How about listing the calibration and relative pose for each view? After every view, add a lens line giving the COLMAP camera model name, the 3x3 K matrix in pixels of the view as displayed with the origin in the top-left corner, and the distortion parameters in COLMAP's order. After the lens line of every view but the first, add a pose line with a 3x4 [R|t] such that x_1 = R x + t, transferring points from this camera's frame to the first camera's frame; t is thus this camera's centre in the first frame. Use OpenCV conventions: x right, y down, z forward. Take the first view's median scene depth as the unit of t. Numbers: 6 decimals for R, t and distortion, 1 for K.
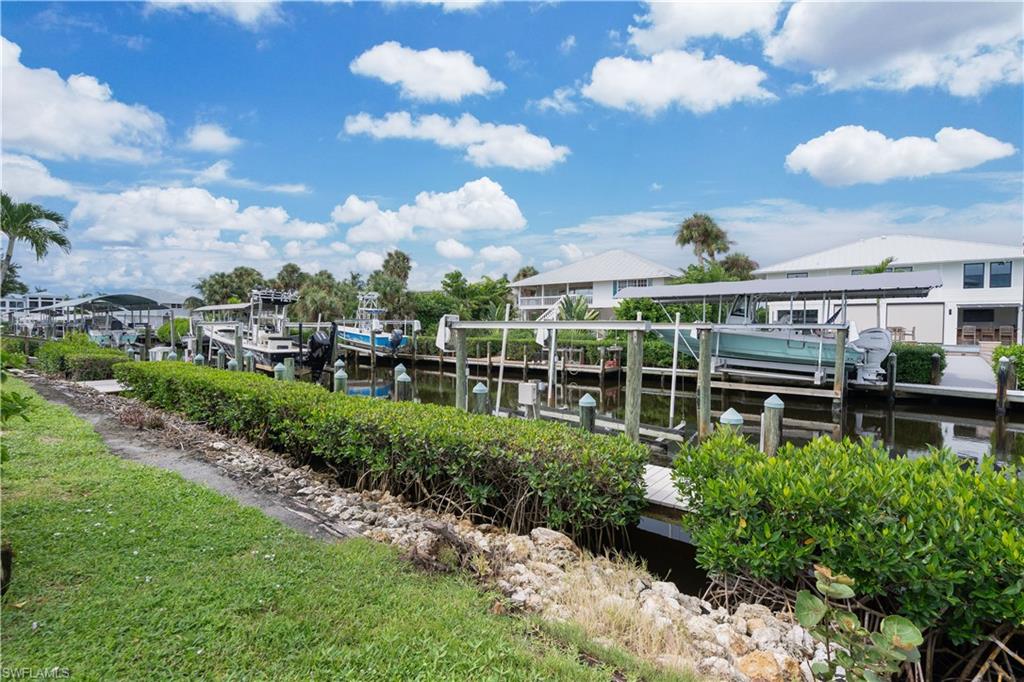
lens RADIAL K [[475.3, 0, 514.2], [0, 475.3, 330.2], [0, 0, 1]] dist [0.001450, 0.000275]
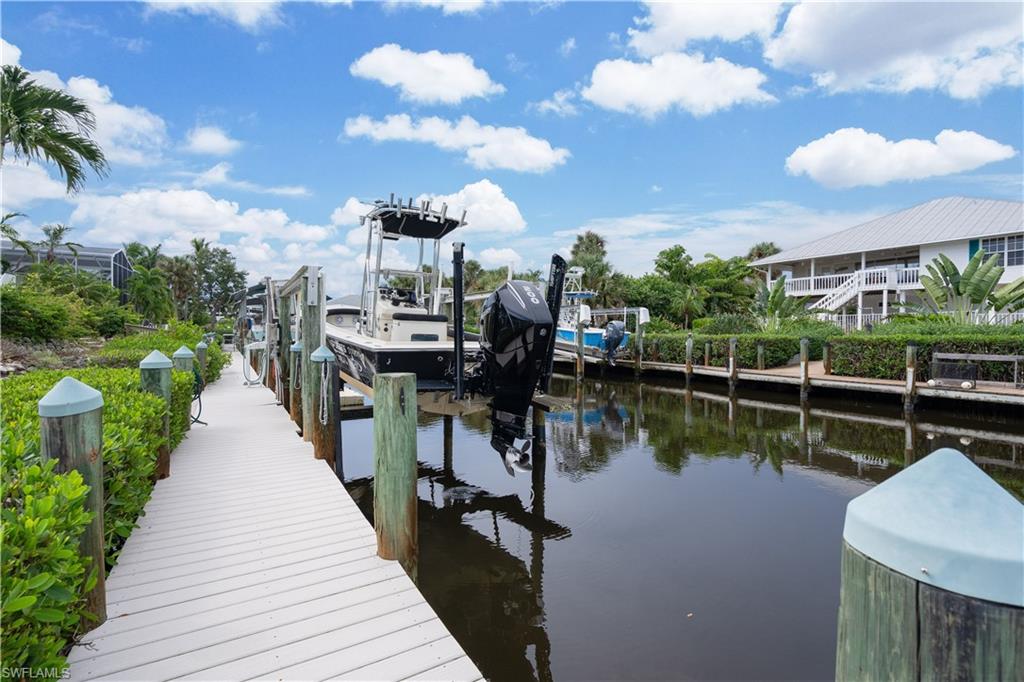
lens RADIAL K [[466.5, 0, 512.8], [0, 466.5, 337.7], [0, 0, 1]] dist [0.000071, -0.000031]
pose [[0.936418, 0.001422, -0.350883, -0.147915], [-0.000273, 0.999994, 0.003324, 0.017745], [0.350885, -0.003017, 0.936414, 0.346580]]
